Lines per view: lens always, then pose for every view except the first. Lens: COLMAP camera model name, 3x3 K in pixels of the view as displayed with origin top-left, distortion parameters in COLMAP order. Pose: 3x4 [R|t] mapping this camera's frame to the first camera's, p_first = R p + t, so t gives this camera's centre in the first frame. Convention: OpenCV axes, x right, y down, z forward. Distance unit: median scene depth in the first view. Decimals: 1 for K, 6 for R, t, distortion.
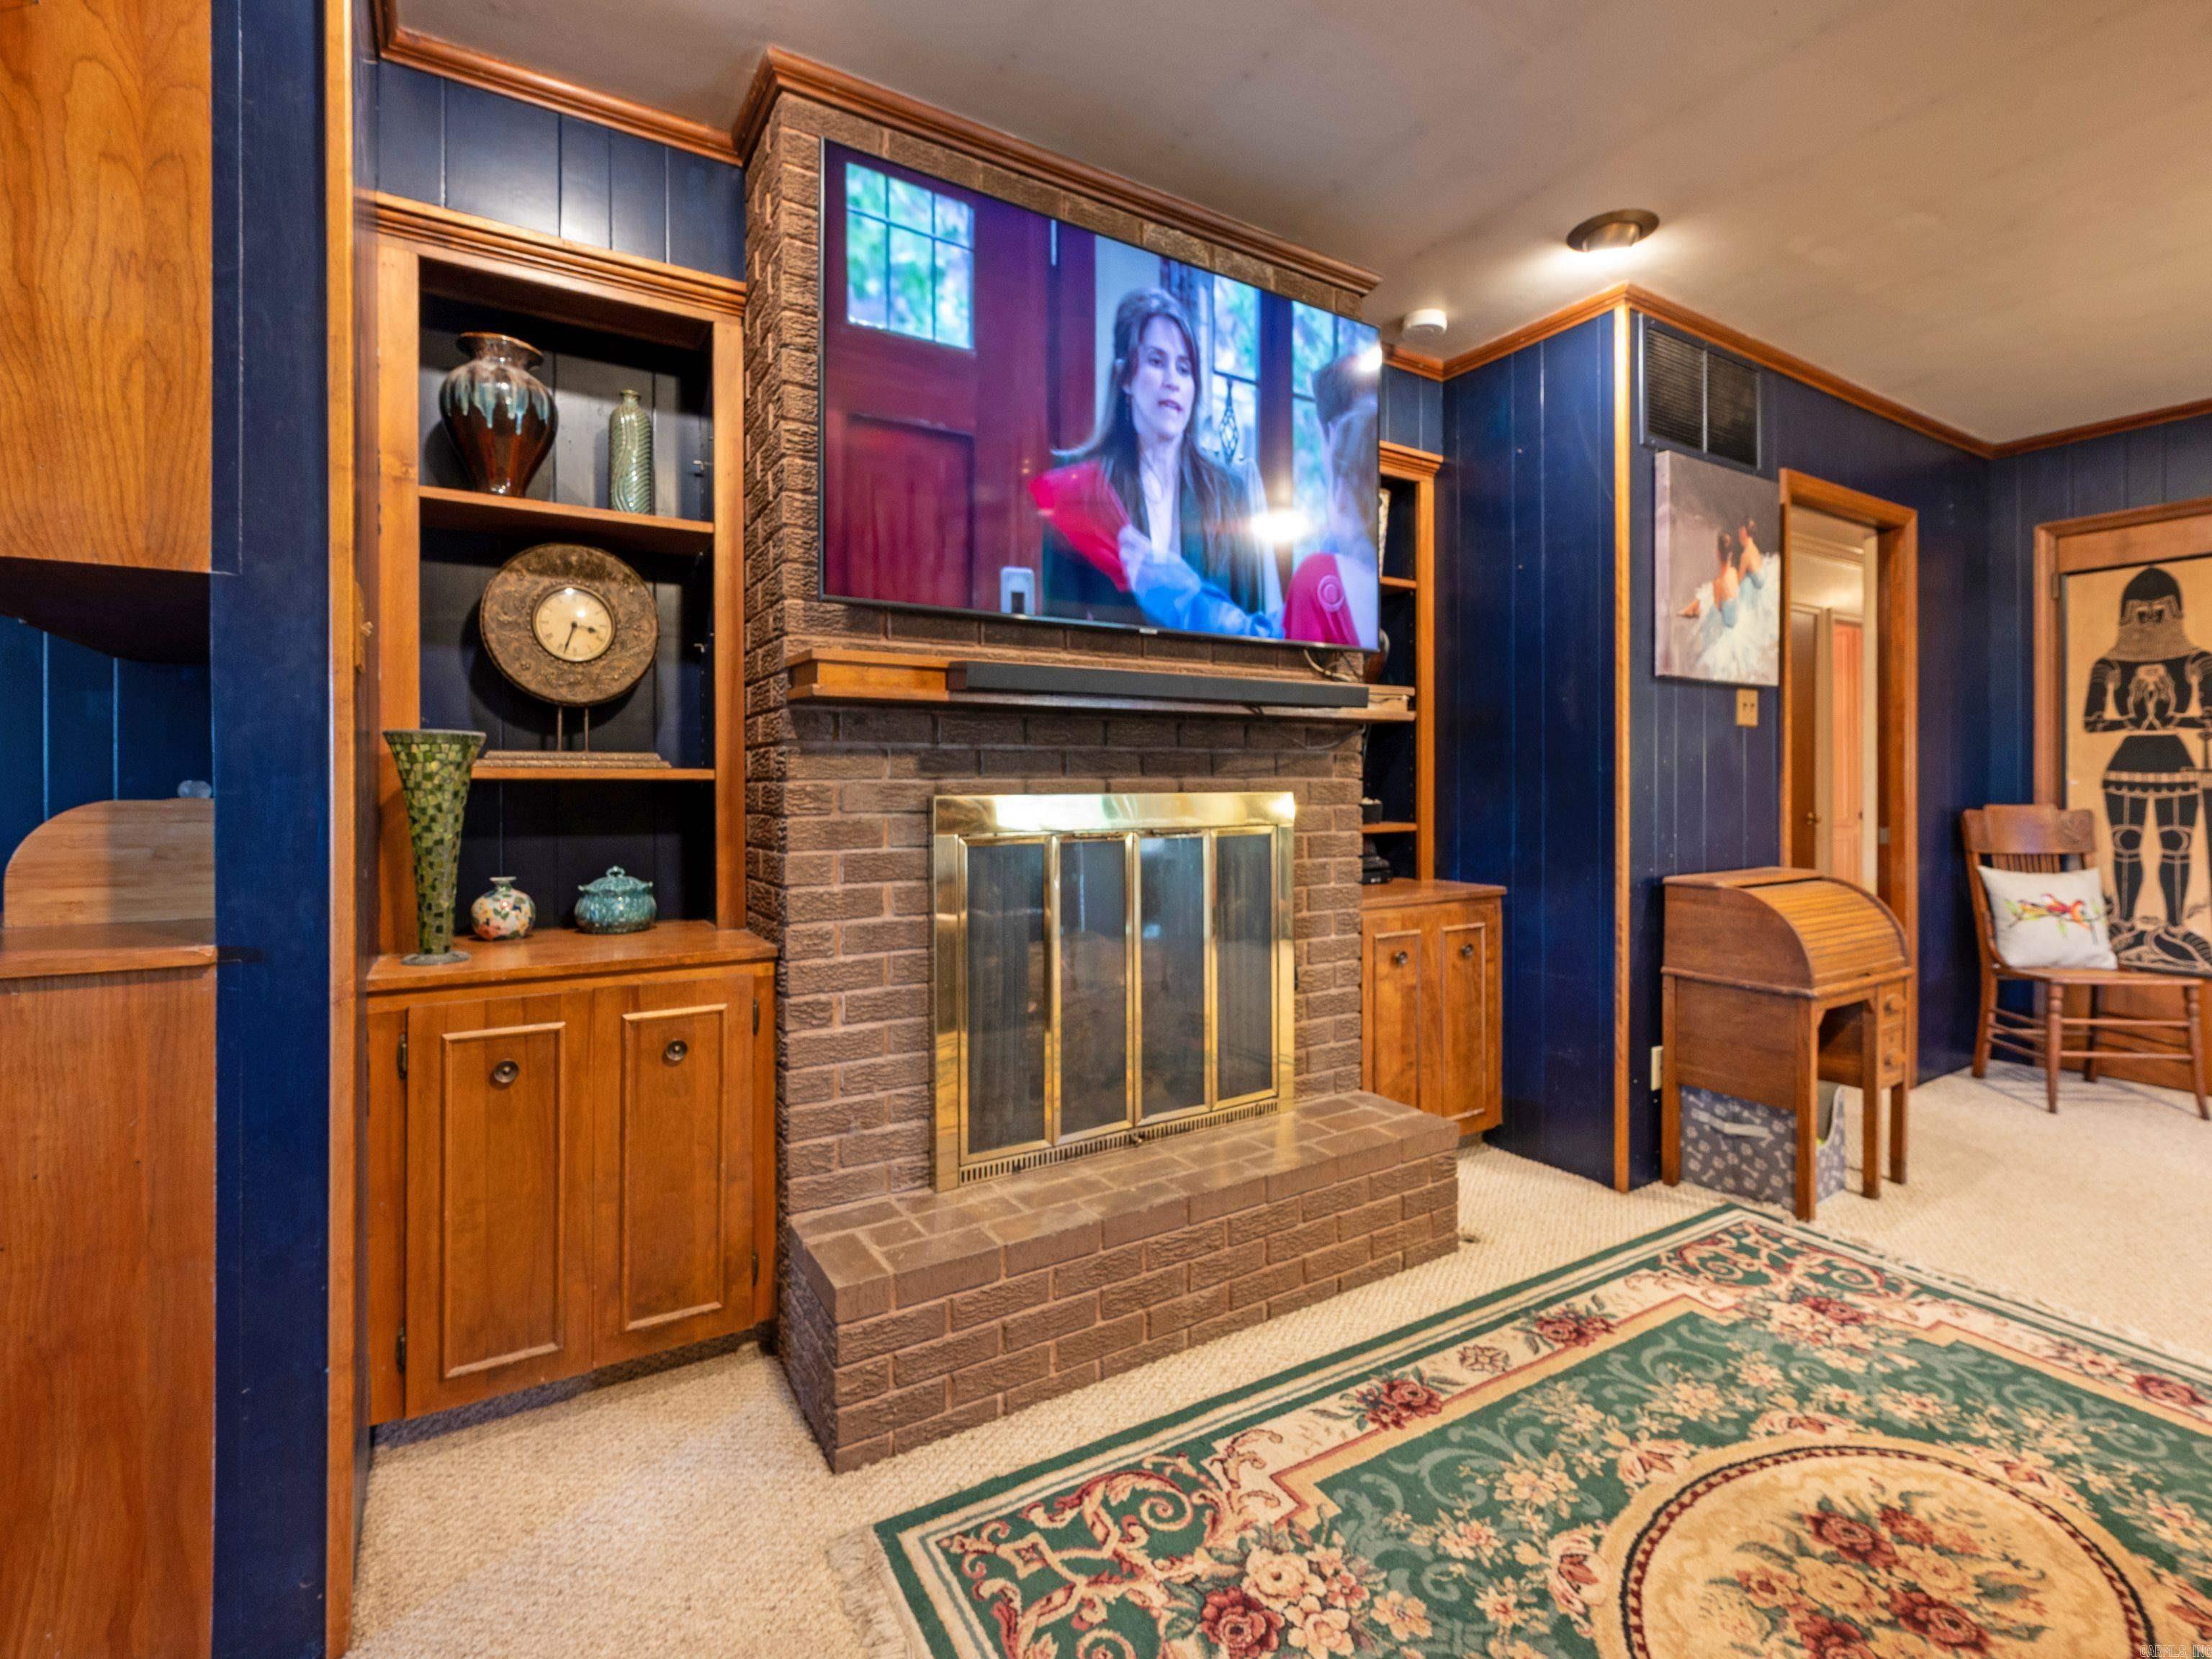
lens RADIAL K [[1039.6, 0, 1072.5], [0, 1039.6, 790.6], [0, 0, 1]] dist [-0.001948, 0.000196]
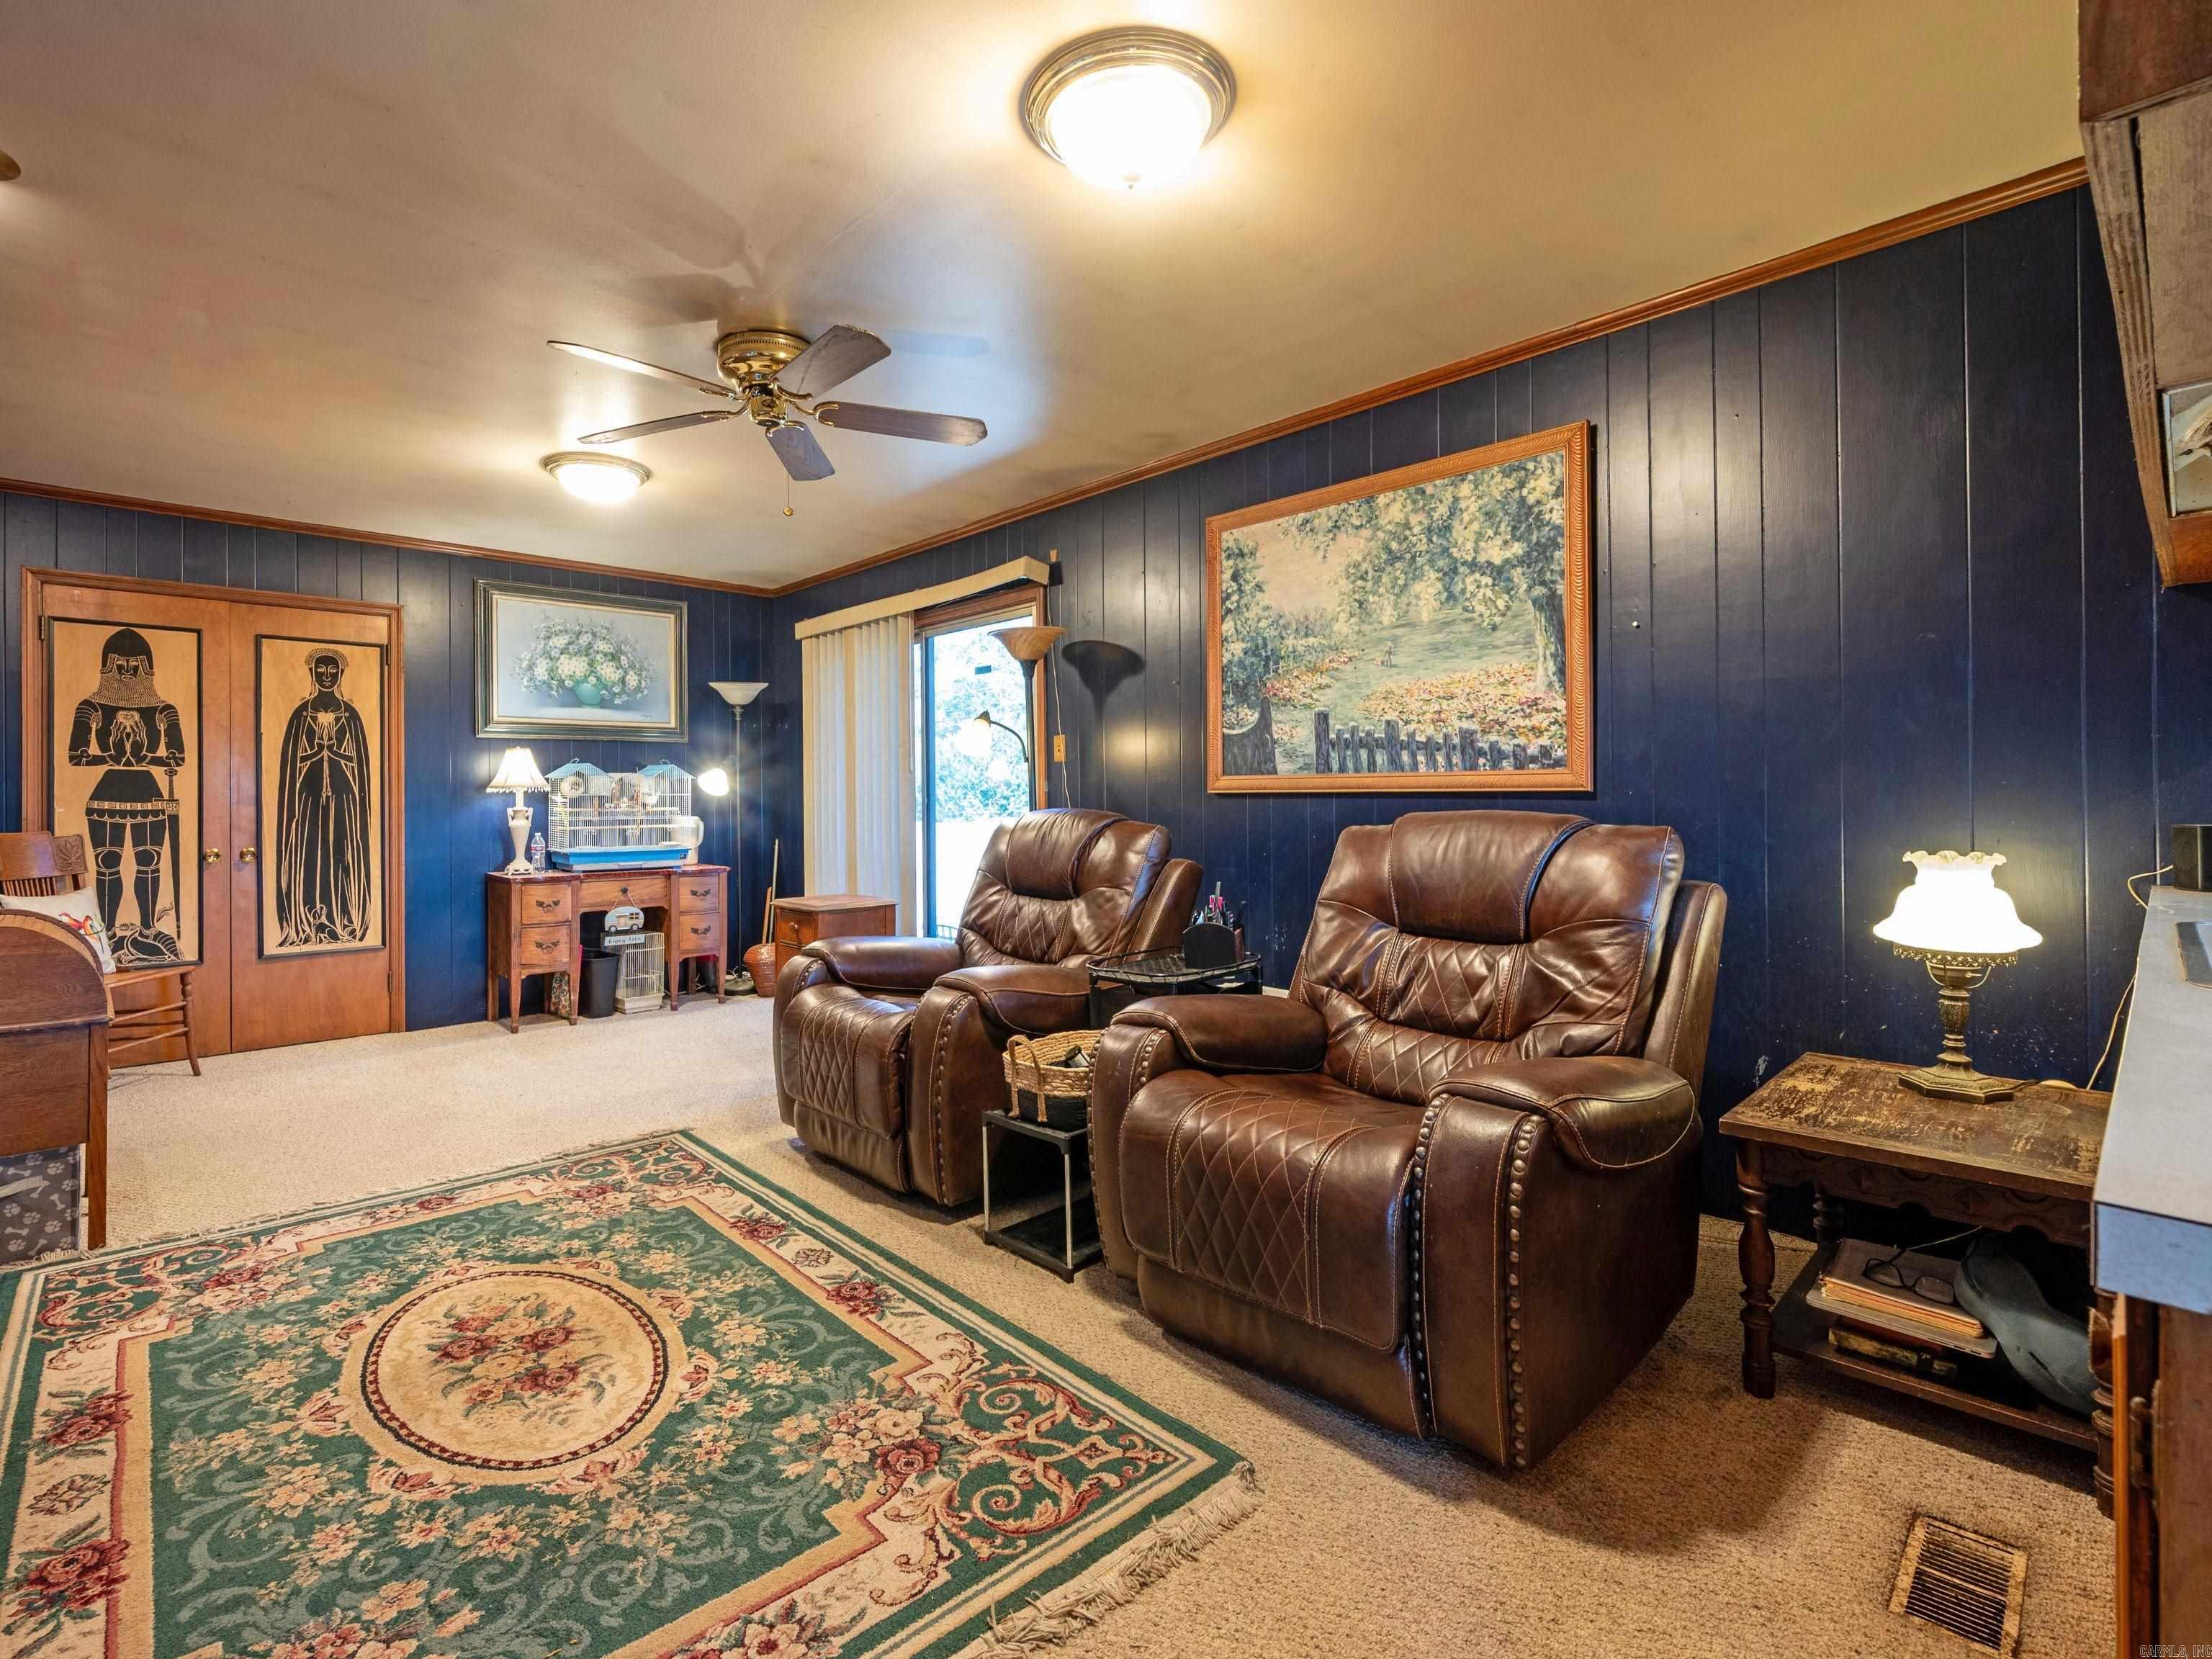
lens RADIAL K [[981.7, 0, 1068.7], [0, 981.7, 800.3], [0, 0, 1]] dist [-0.001529, 0.000562]
pose [[-0.207801, 0.005891, 0.978153, -0.542883], [0.014832, 0.999886, -0.002871, -0.000120], [-0.978059, 0.013912, -0.207865, 0.360076]]
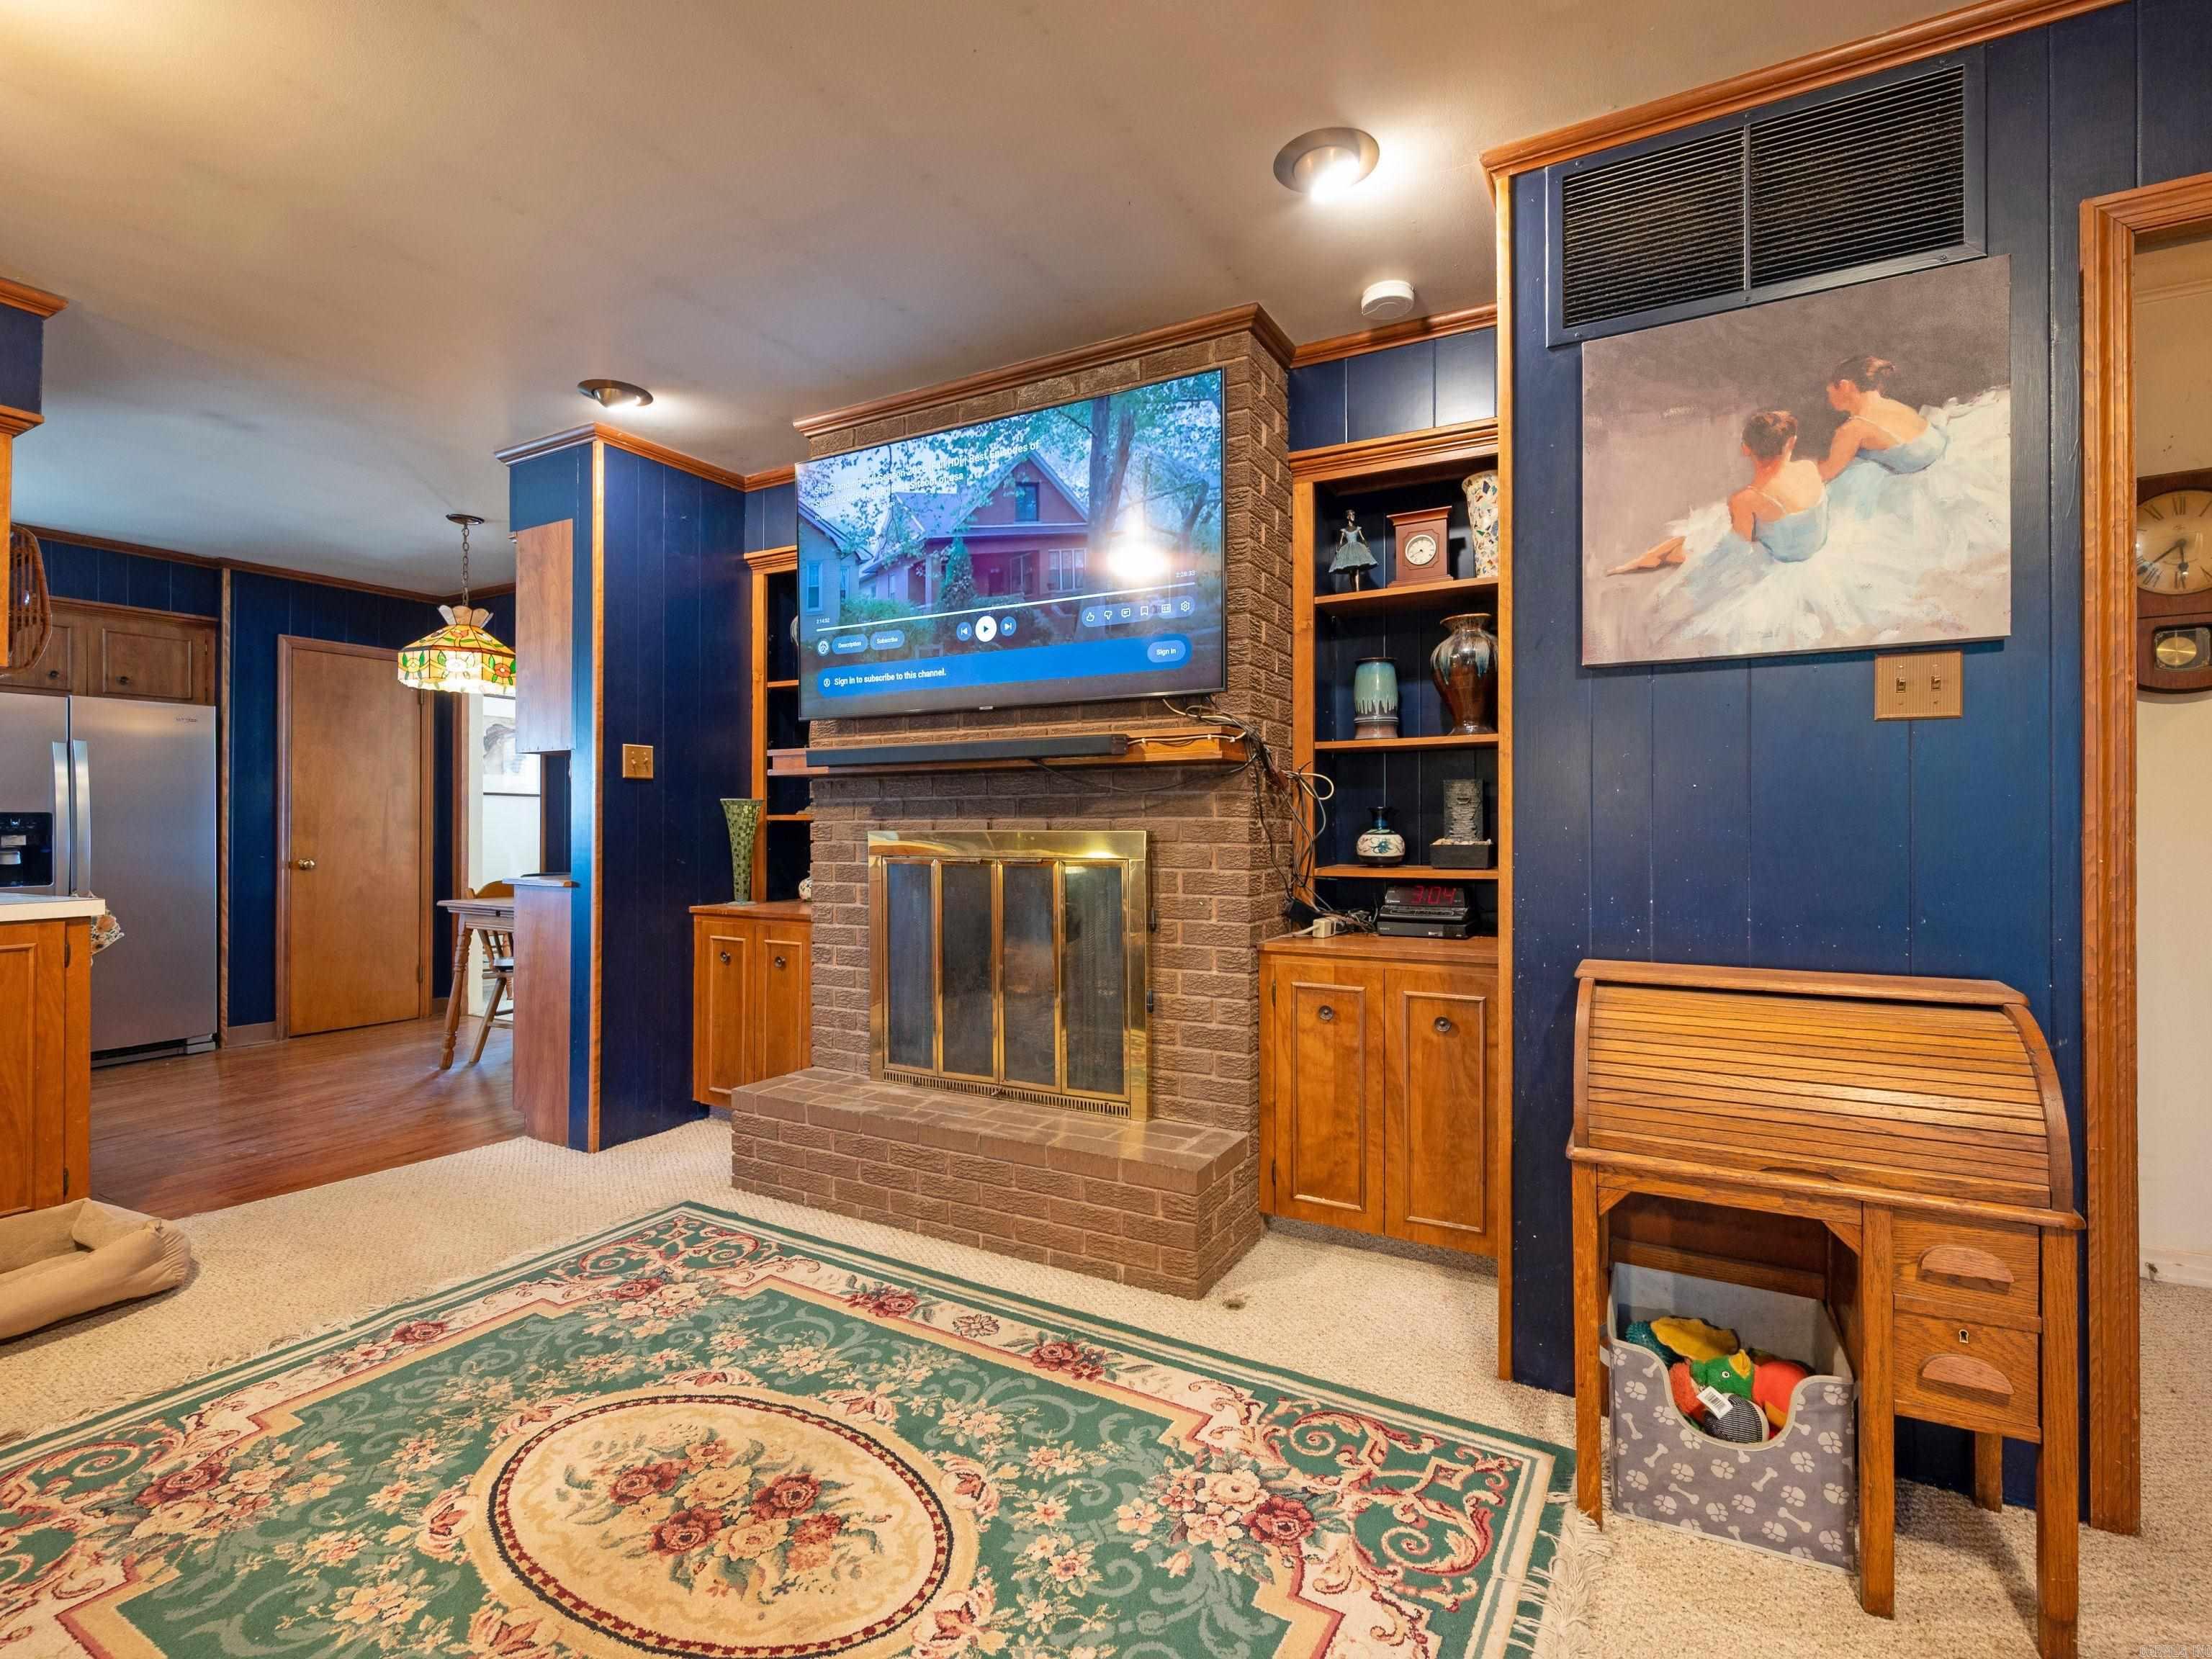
lens RADIAL K [[1029.4, 0, 1189.2], [0, 1029.4, 819.1], [0, 0, 1]] dist [-0.000500, 0.000151]
pose [[0.509325, -0.003064, -0.860569, 1.471490], [-0.004387, 0.999971, -0.006157, -0.005649], [0.860563, 0.006911, 0.509297, 0.610511]]
